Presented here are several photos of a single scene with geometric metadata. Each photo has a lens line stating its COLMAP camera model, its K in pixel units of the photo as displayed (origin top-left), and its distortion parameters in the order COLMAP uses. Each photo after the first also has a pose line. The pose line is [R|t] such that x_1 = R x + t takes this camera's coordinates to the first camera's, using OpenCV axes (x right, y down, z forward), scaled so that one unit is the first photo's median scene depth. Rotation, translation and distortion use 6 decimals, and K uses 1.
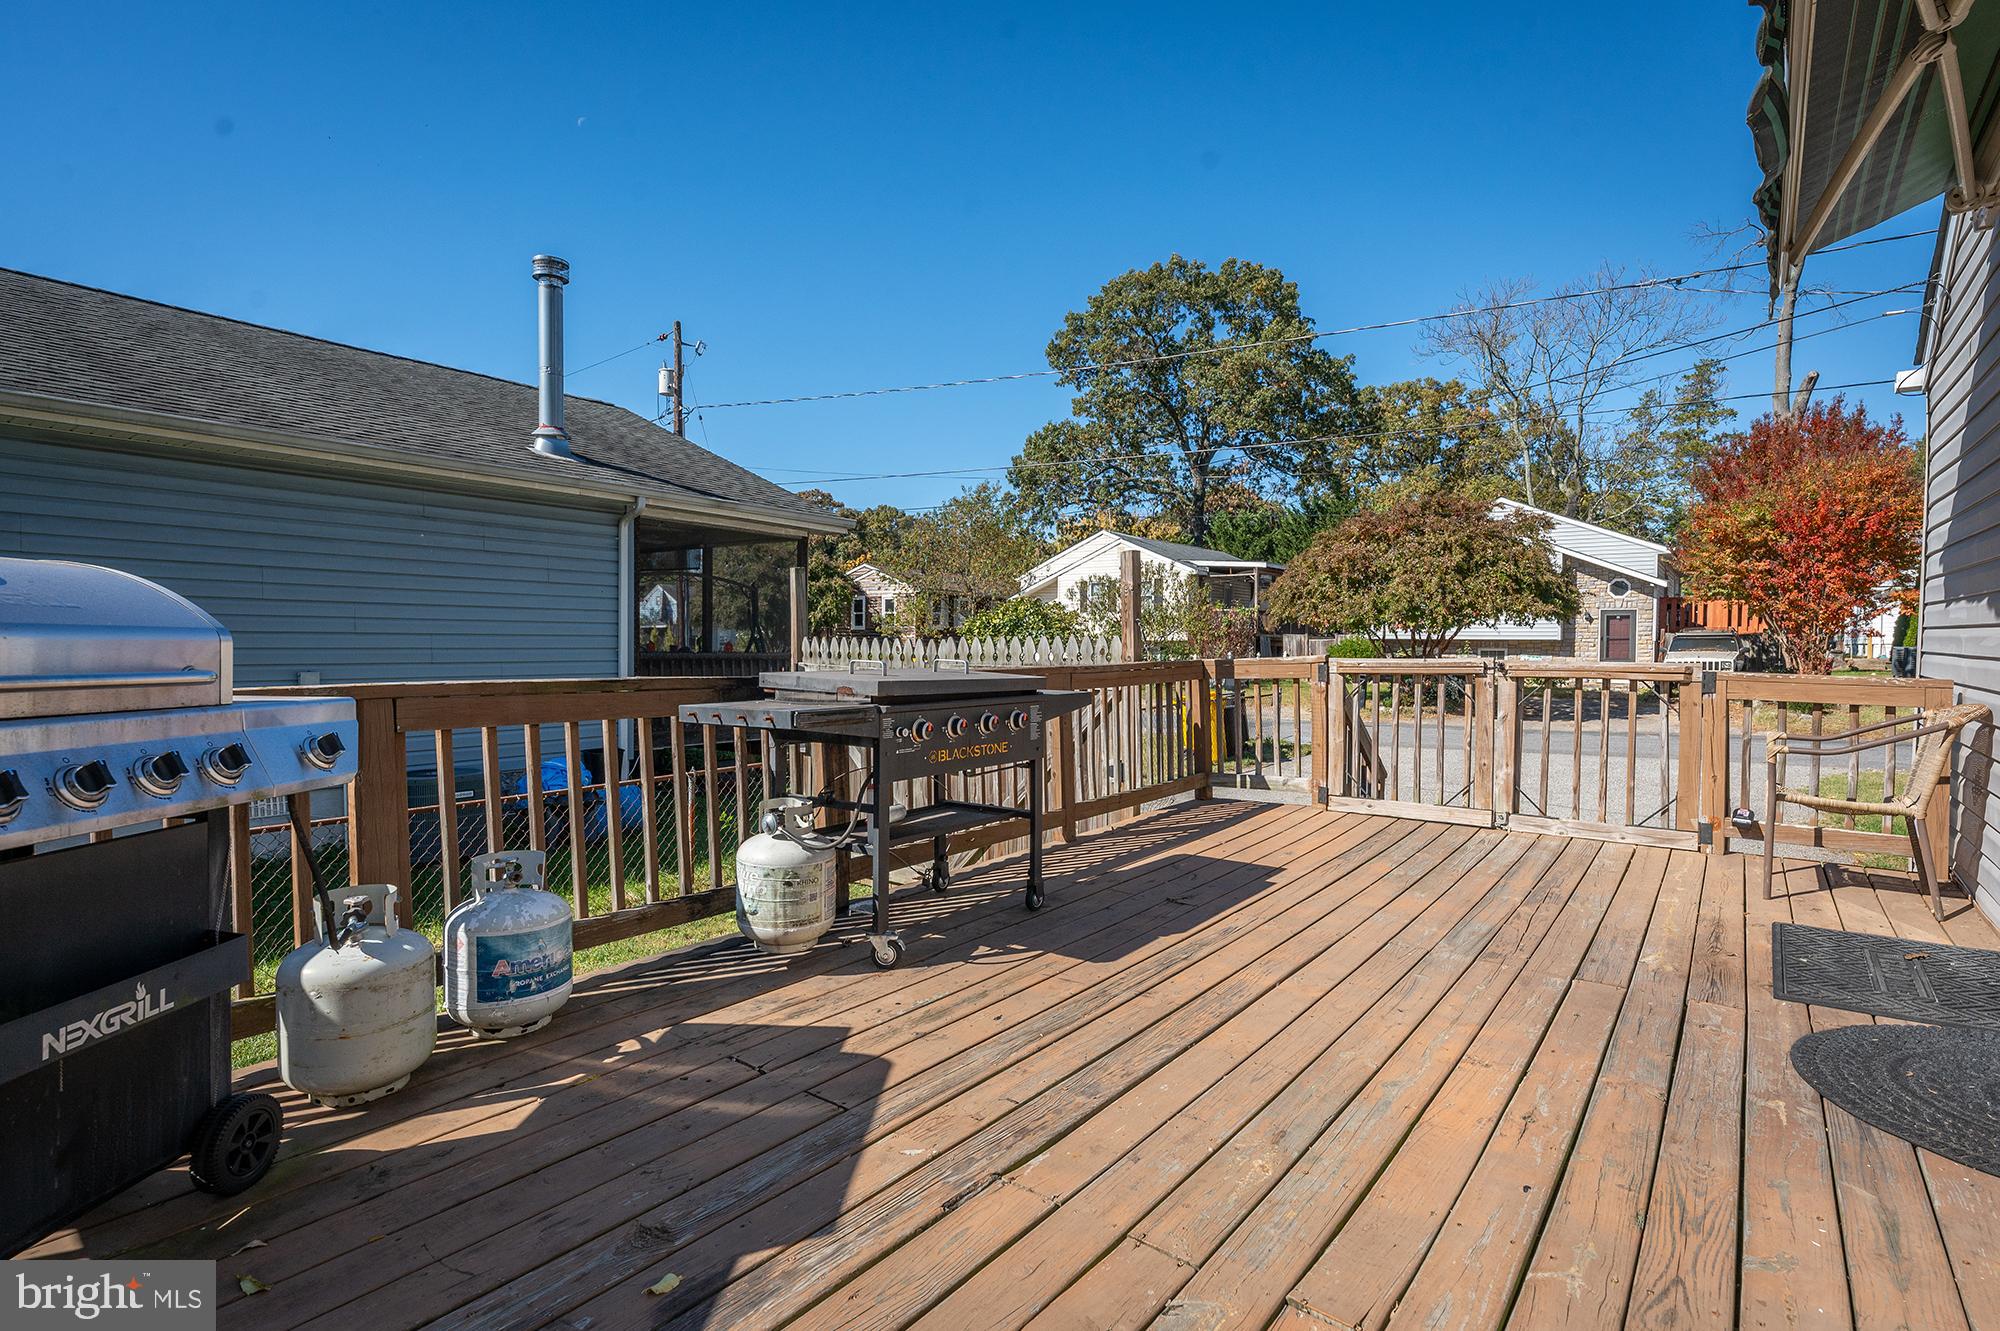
lens RADIAL K [[982.5, 0, 999.3], [0, 982.5, 667.2], [0, 0, 1]] dist [-0.001008, 0.000721]
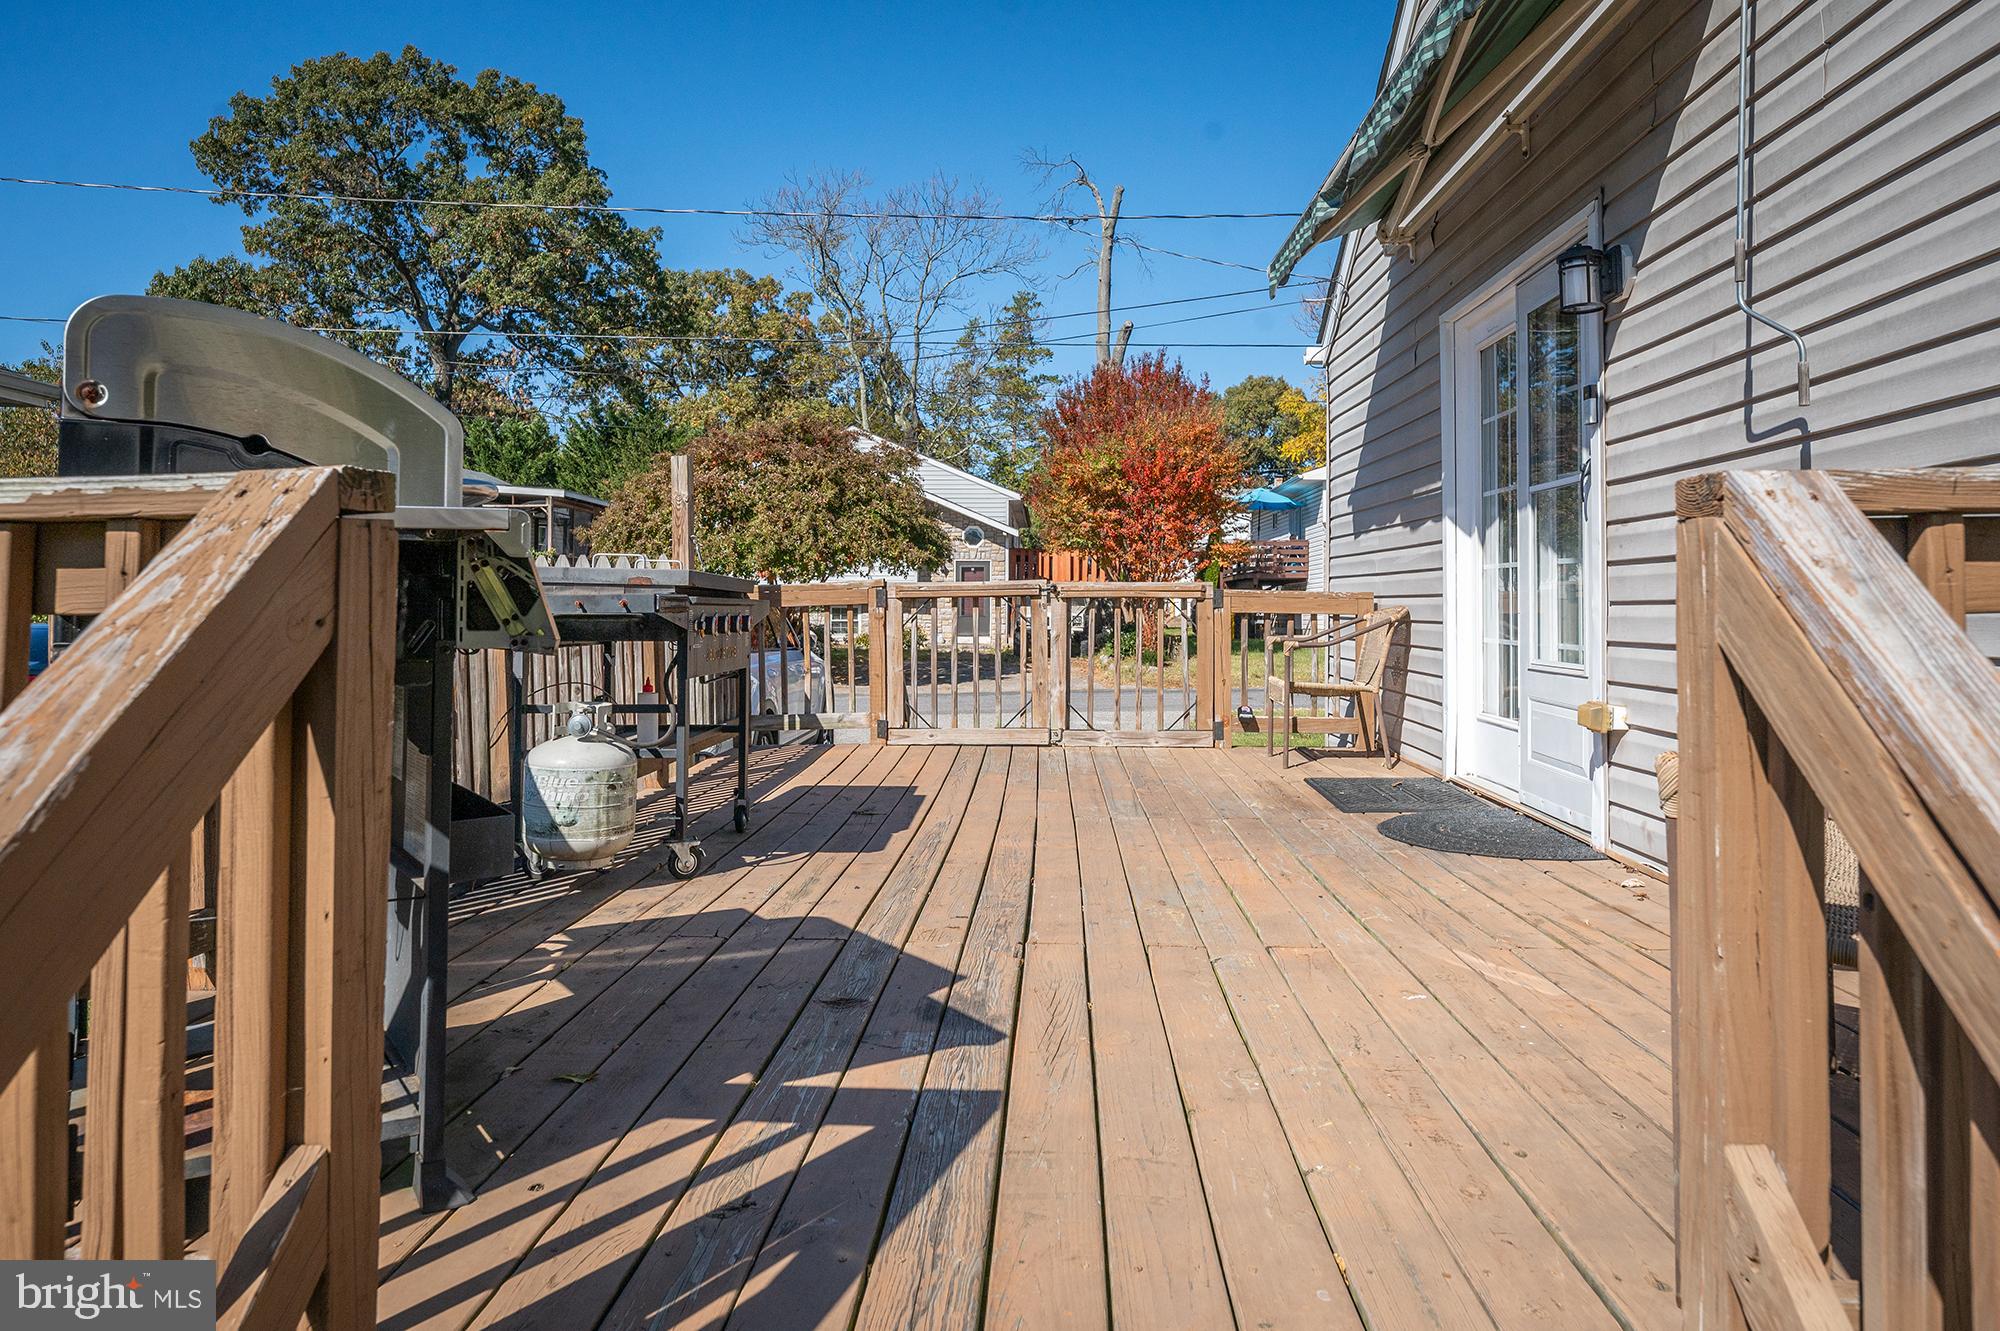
lens RADIAL K [[1368.0, 0, 993.8], [0, 1368.0, 564.4], [0, 0, 1]] dist [0.005972, 0.004322]
pose [[0.819156, 0.015217, 0.573370, -0.058004], [0.017124, 0.998554, -0.050966, 0.007354], [-0.573316, 0.051568, 0.817710, -0.023234]]
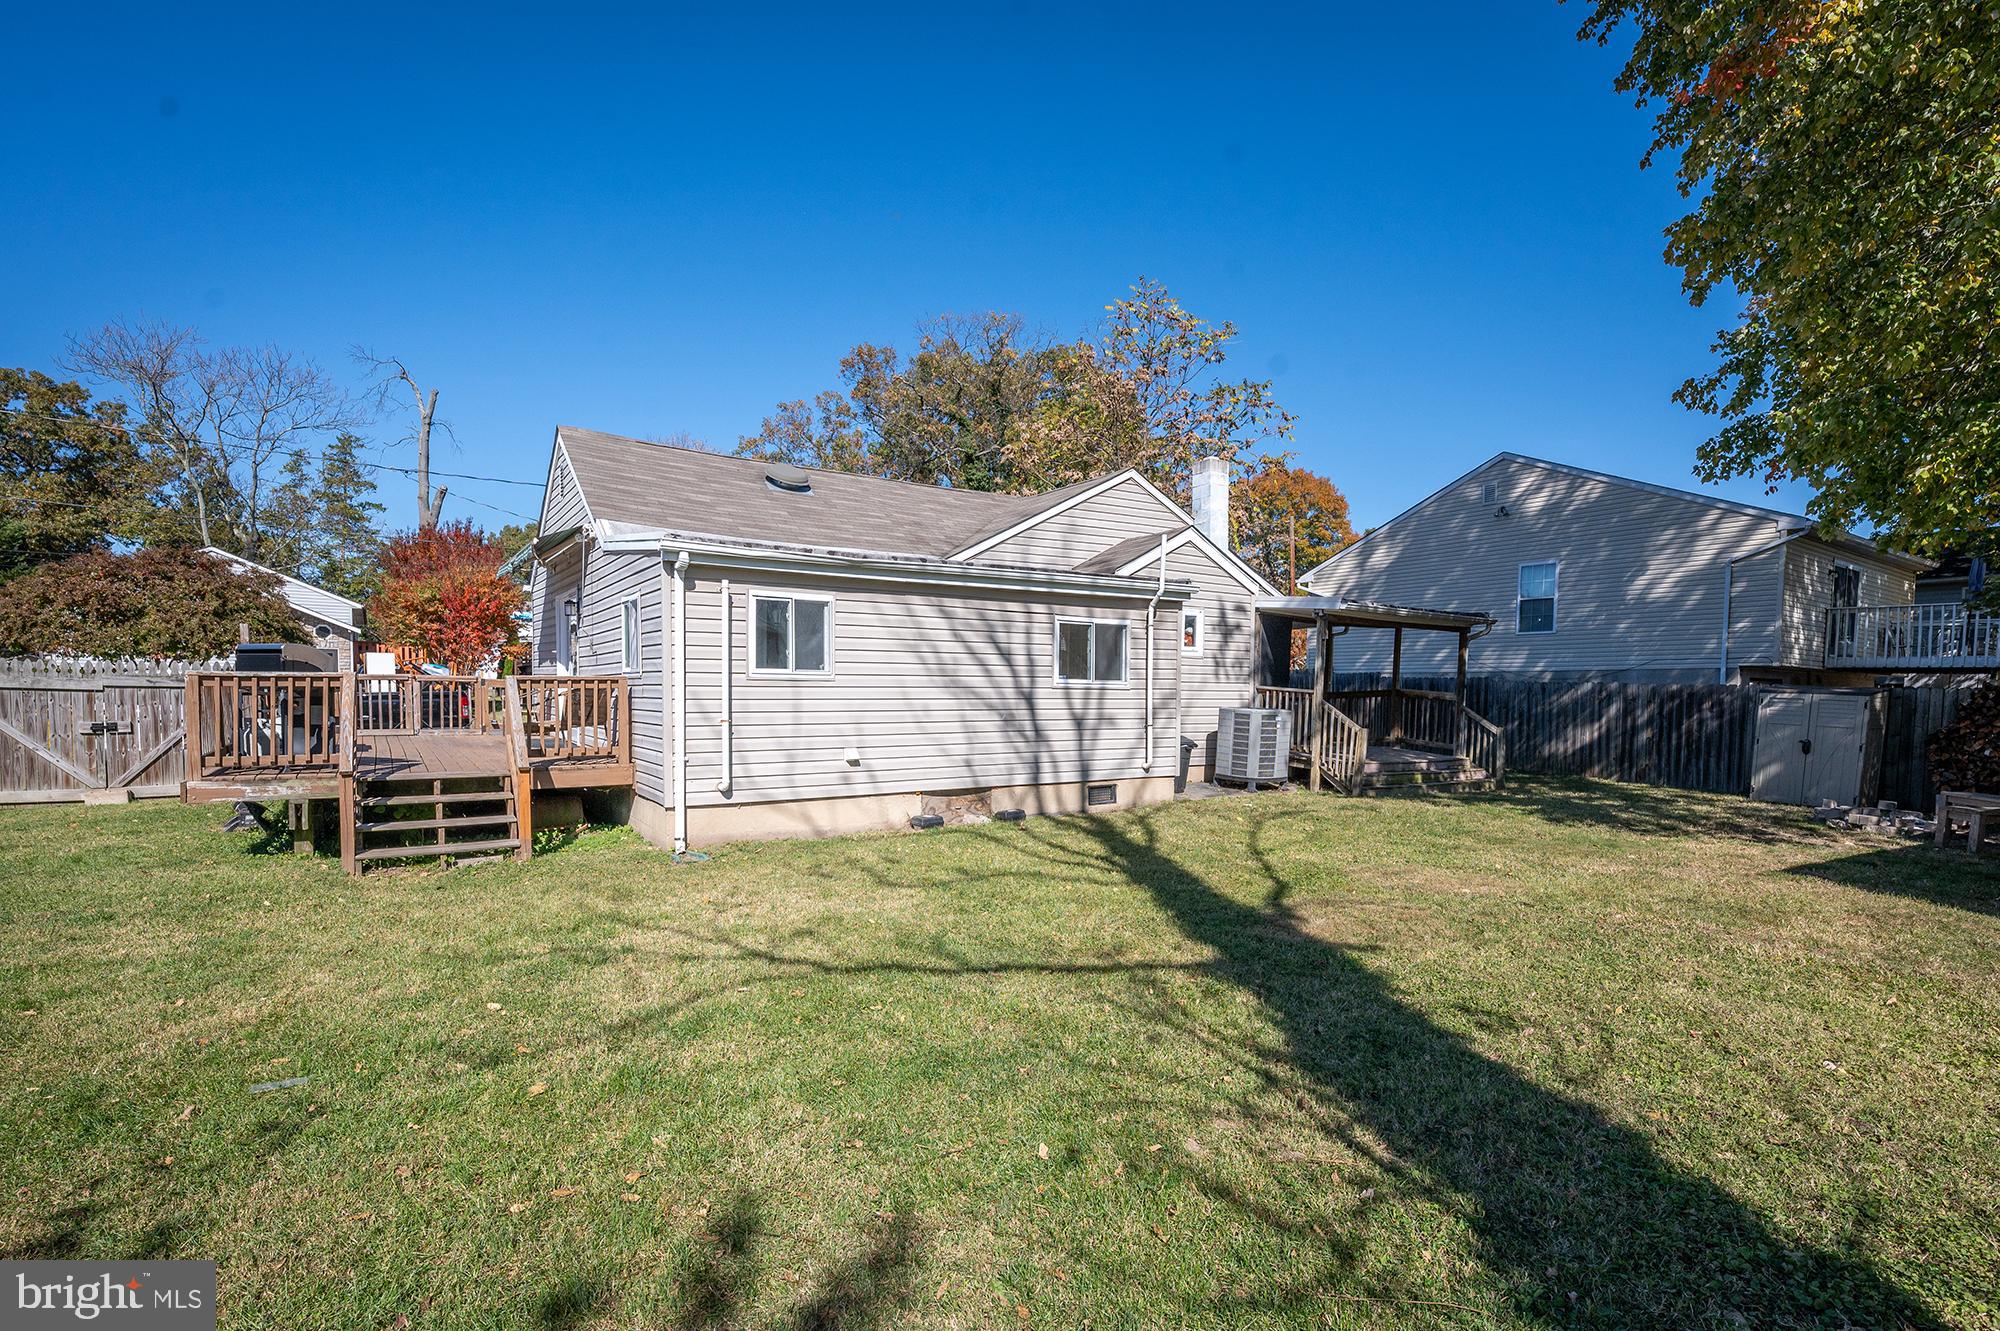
lens RADIAL K [[953.9, 0, 999.3], [0, 953.9, 739.1], [0, 0, 1]] dist [0.005340, 0.000648]
pose [[0.331963, -0.050157, 0.941958, -0.237796], [0.013386, 0.998735, 0.048463, 0.010308], [-0.943197, -0.003479, 0.332215, -0.232664]]
